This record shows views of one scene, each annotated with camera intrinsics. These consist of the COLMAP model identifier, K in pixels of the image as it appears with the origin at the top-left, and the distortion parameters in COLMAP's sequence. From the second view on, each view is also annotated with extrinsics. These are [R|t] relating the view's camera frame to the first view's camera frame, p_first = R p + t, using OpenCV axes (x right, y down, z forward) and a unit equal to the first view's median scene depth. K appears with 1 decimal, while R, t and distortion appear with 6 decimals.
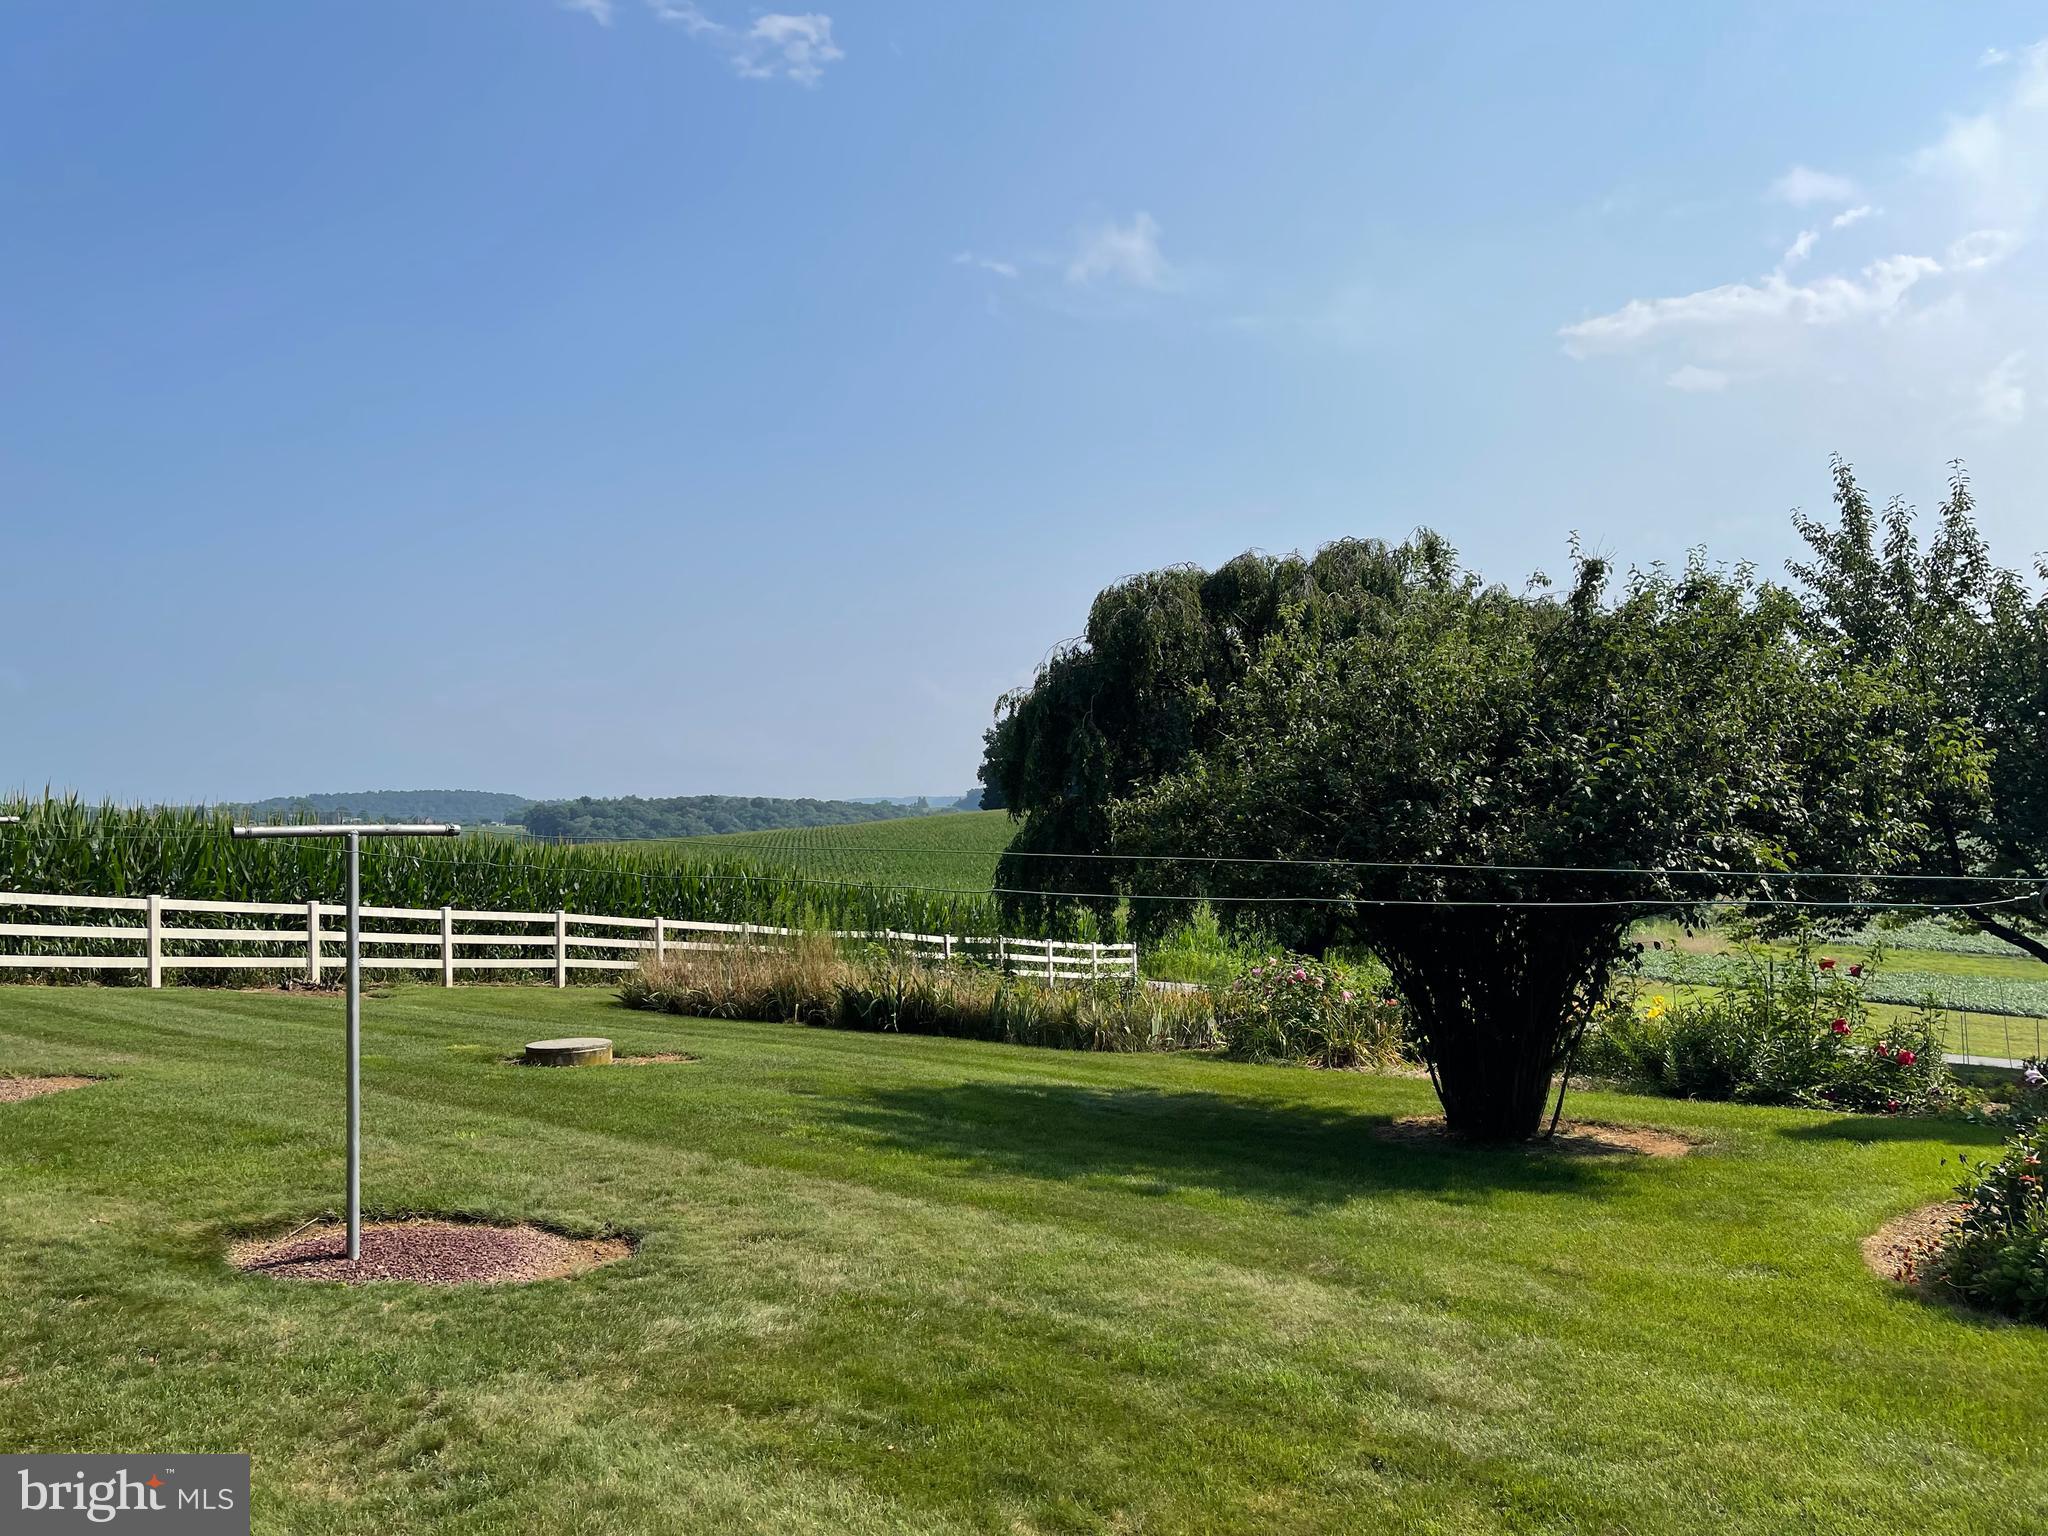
lens RADIAL K [[1563.7, 0, 1023.7], [0, 1563.7, 777.3], [0, 0, 1]] dist [0.078286, -0.103792]
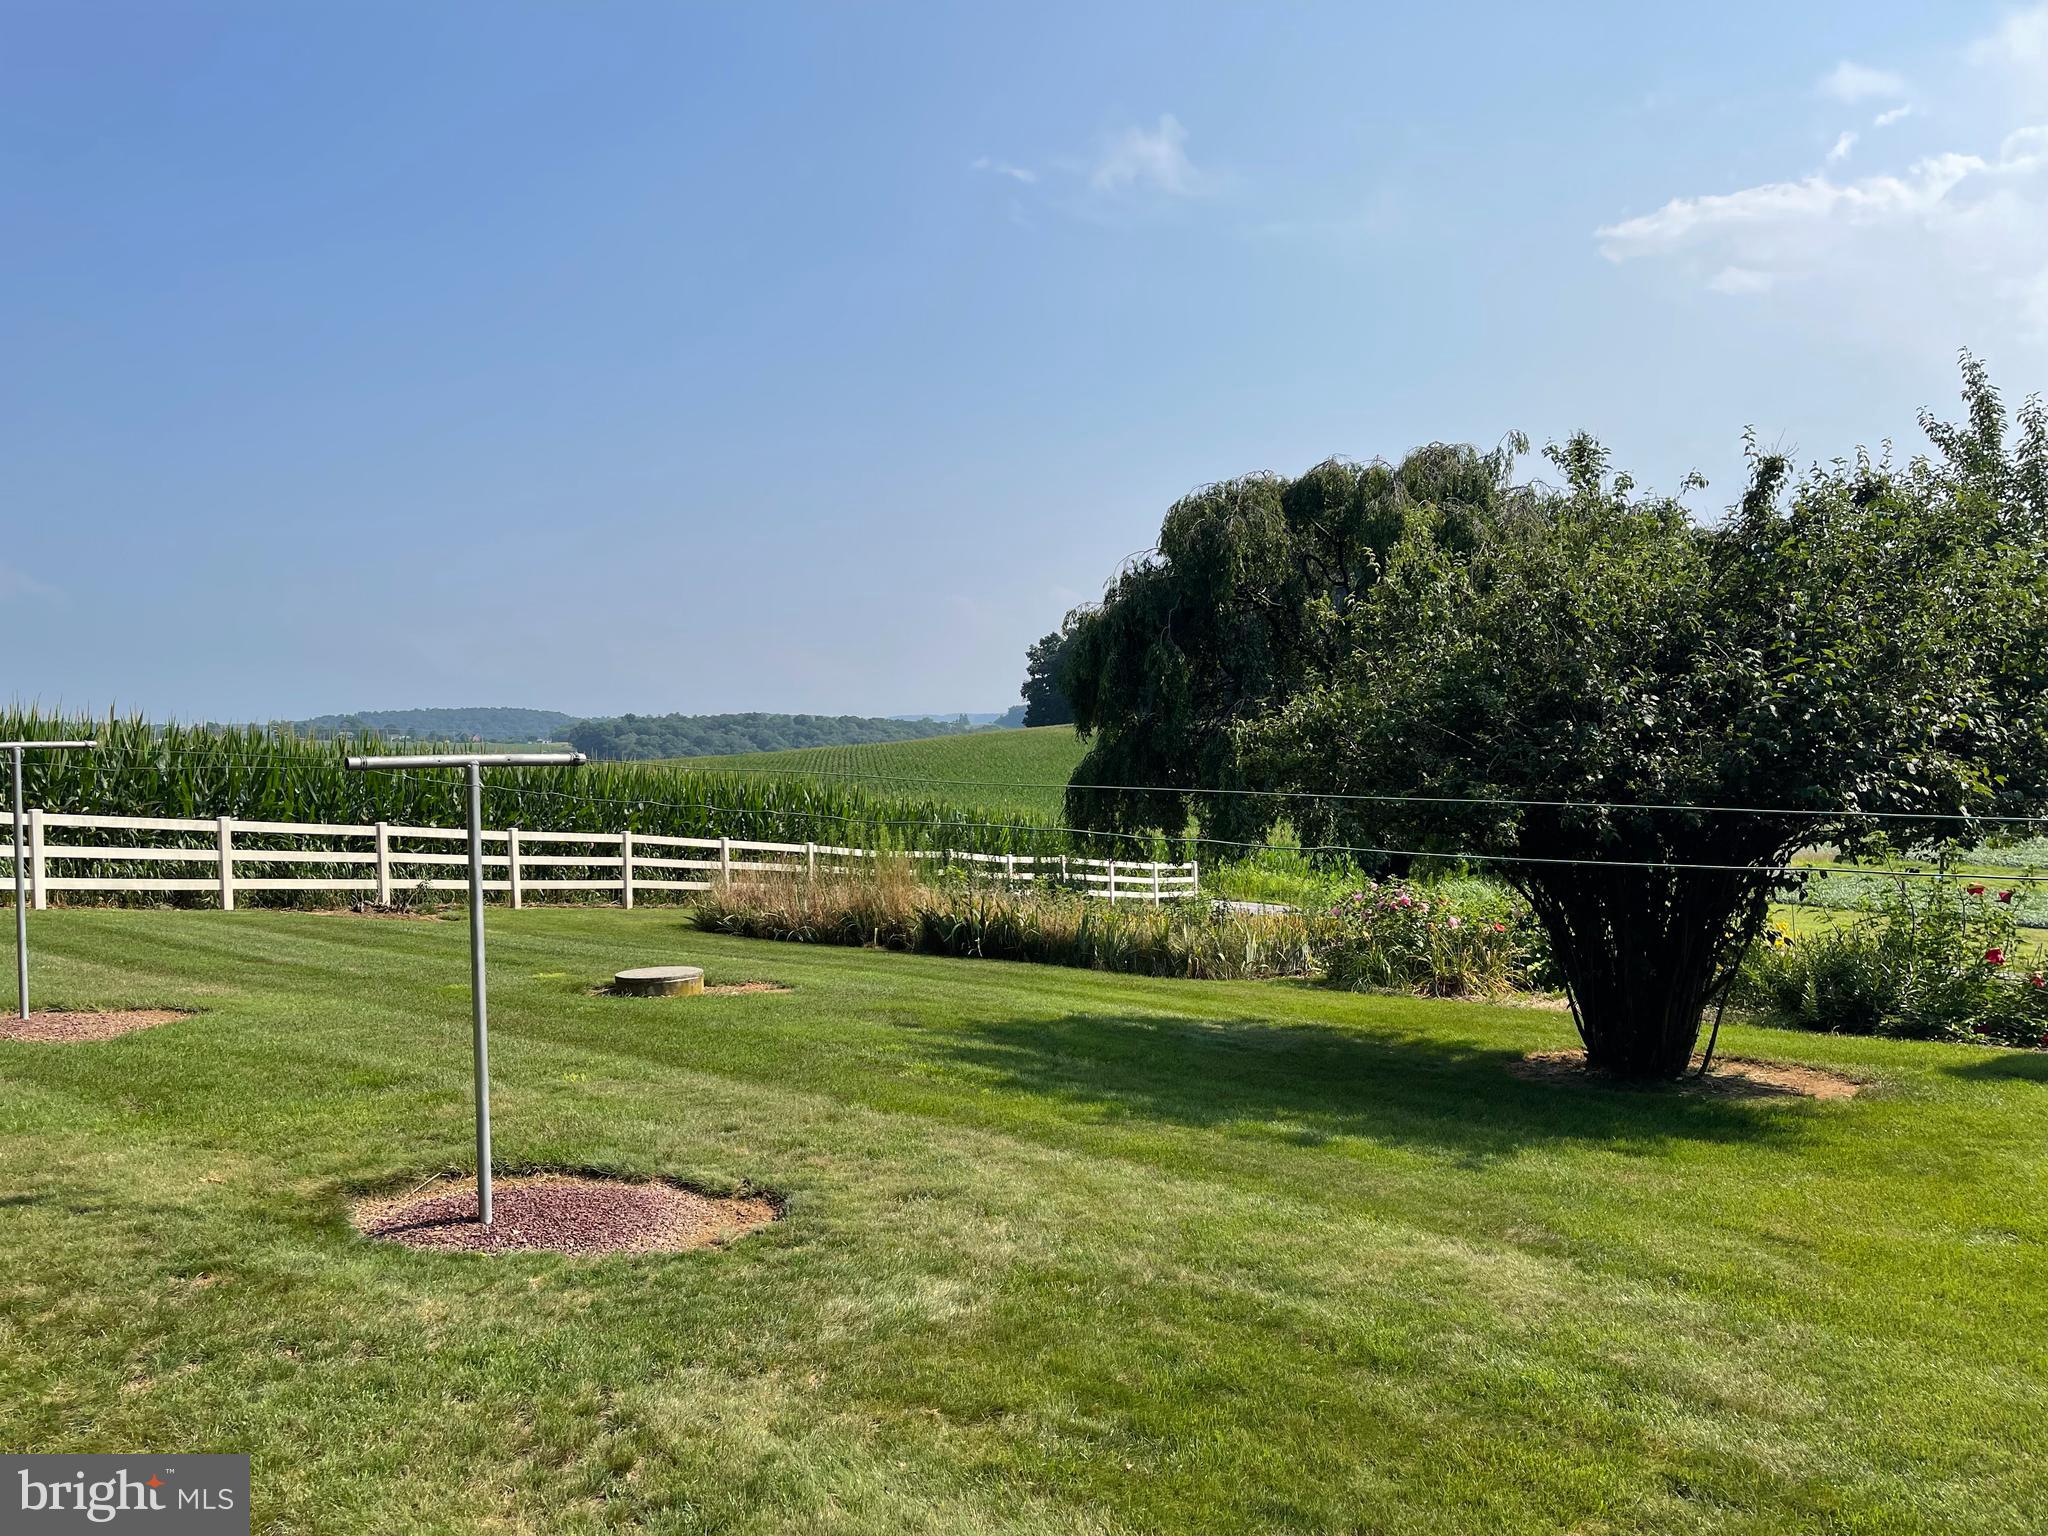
lens RADIAL K [[1563.7, 0, 1023.7], [0, 1563.7, 777.3], [0, 0, 1]] dist [0.078286, -0.103792]
pose [[0.999659, -0.002228, -0.026029, -0.047380], [0.003614, 0.998571, 0.053322, -0.002478], [0.025873, -0.053398, 0.998238, 0.055791]]
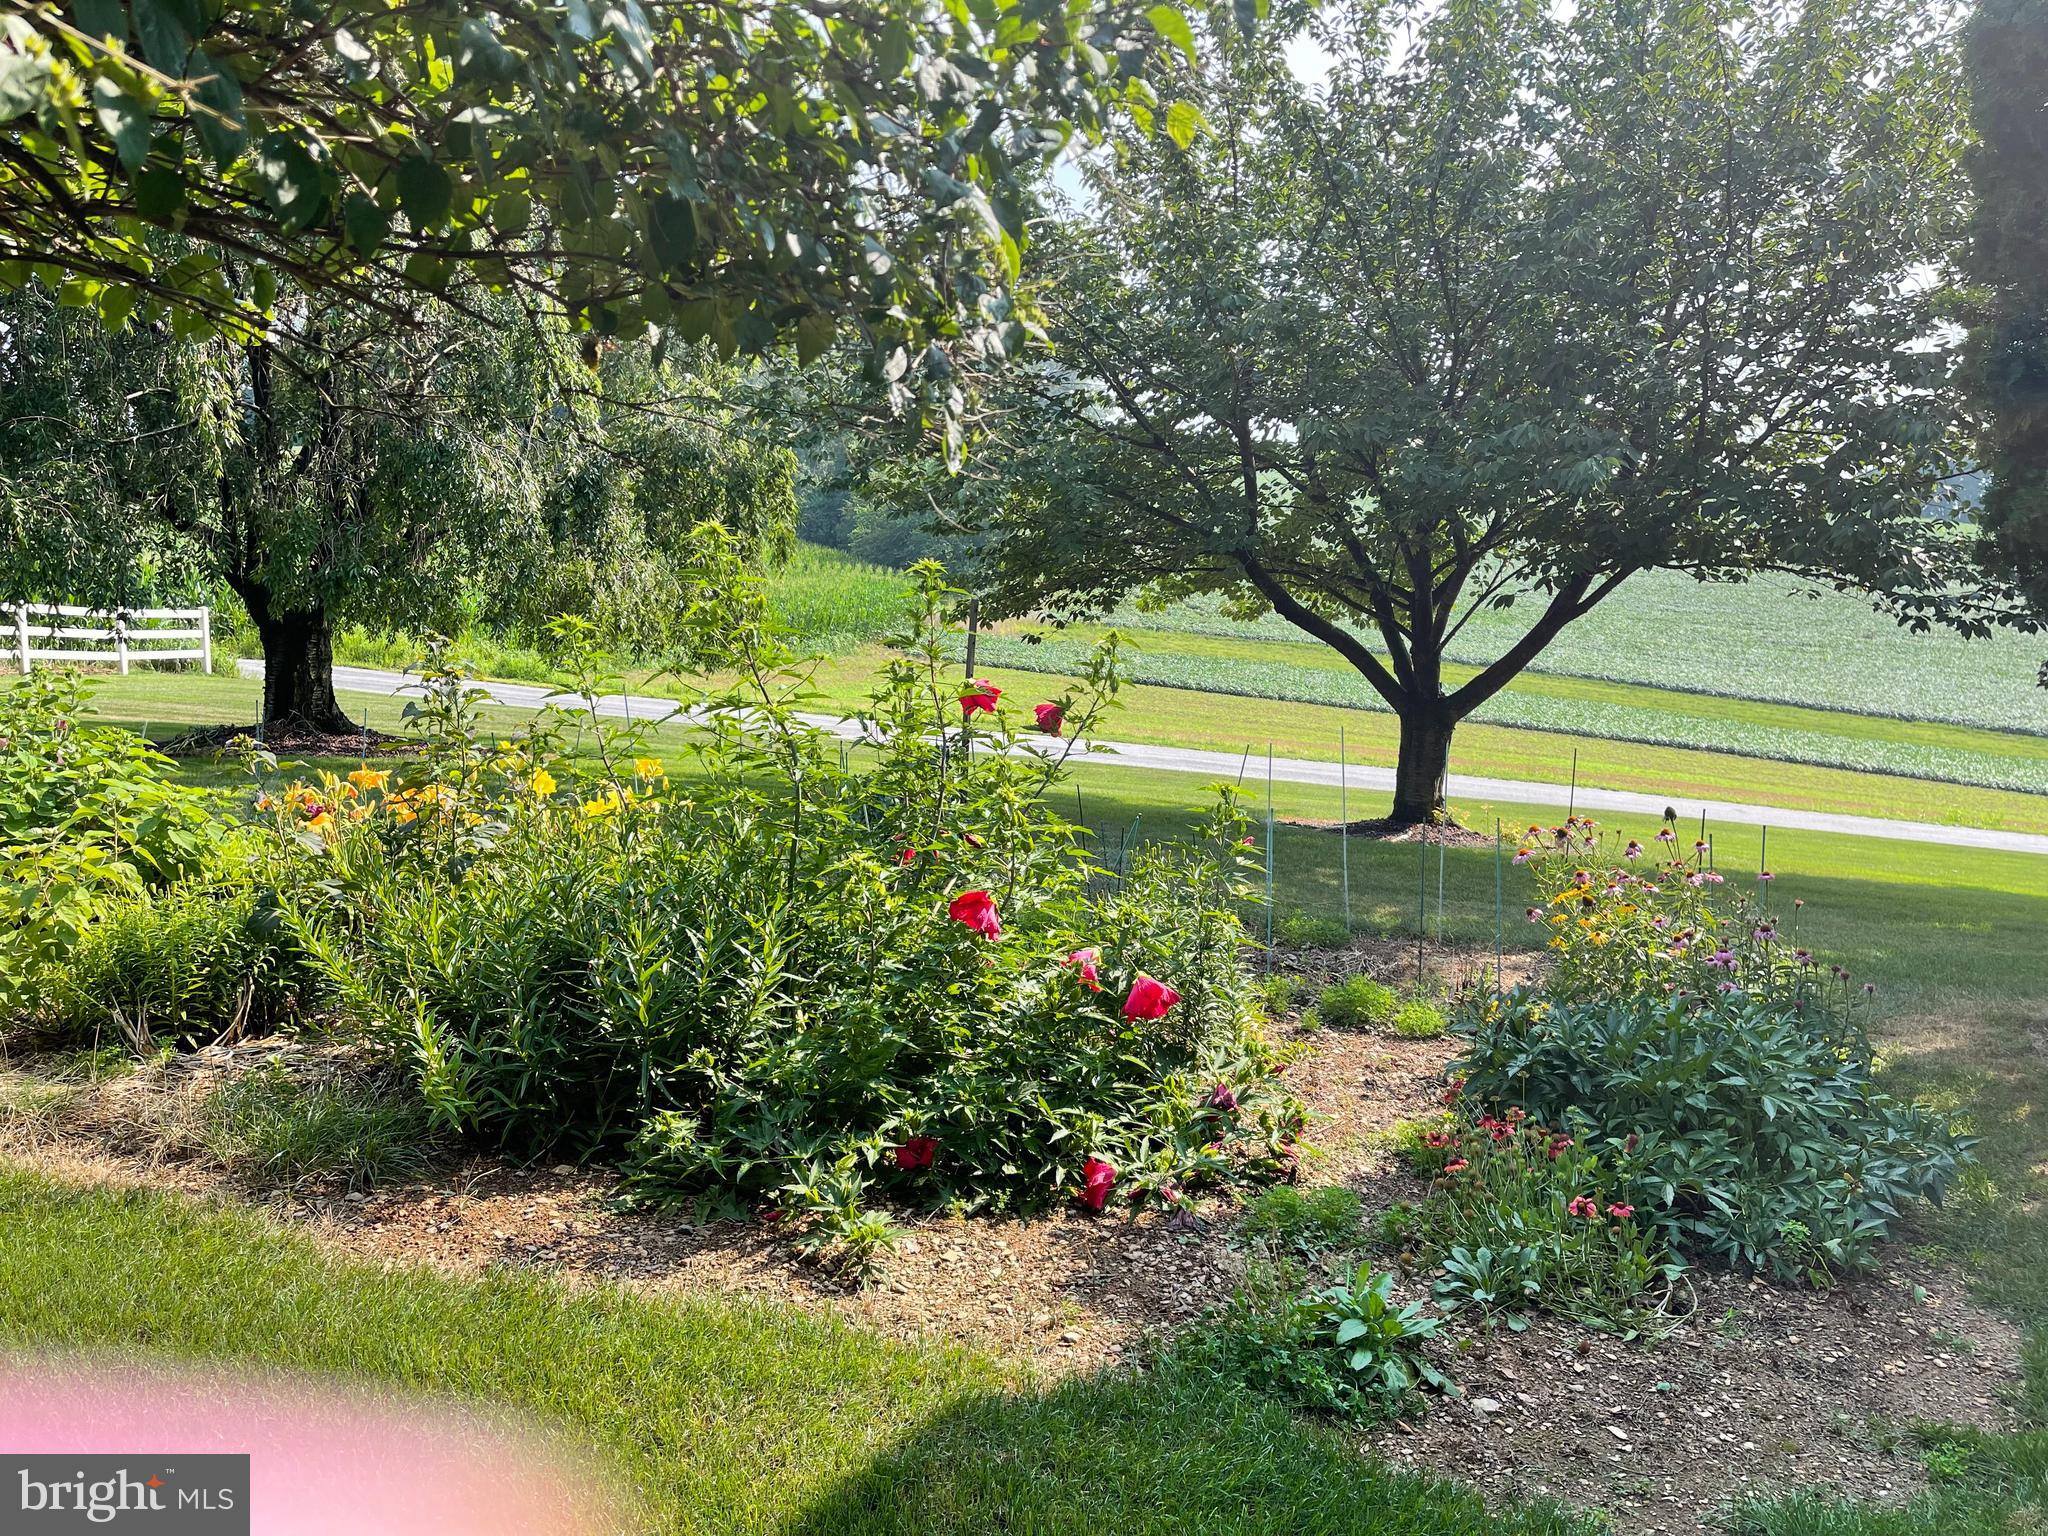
lens RADIAL K [[1563.7, 0, 1023.7], [0, 1563.7, 777.3], [0, 0, 1]] dist [0.078286, -0.103792]
pose [[0.914451, -0.021241, 0.404139, 0.486646], [-0.062451, 0.979253, 0.192778, 0.087105], [-0.399849, -0.201525, 0.894152, 0.883536]]
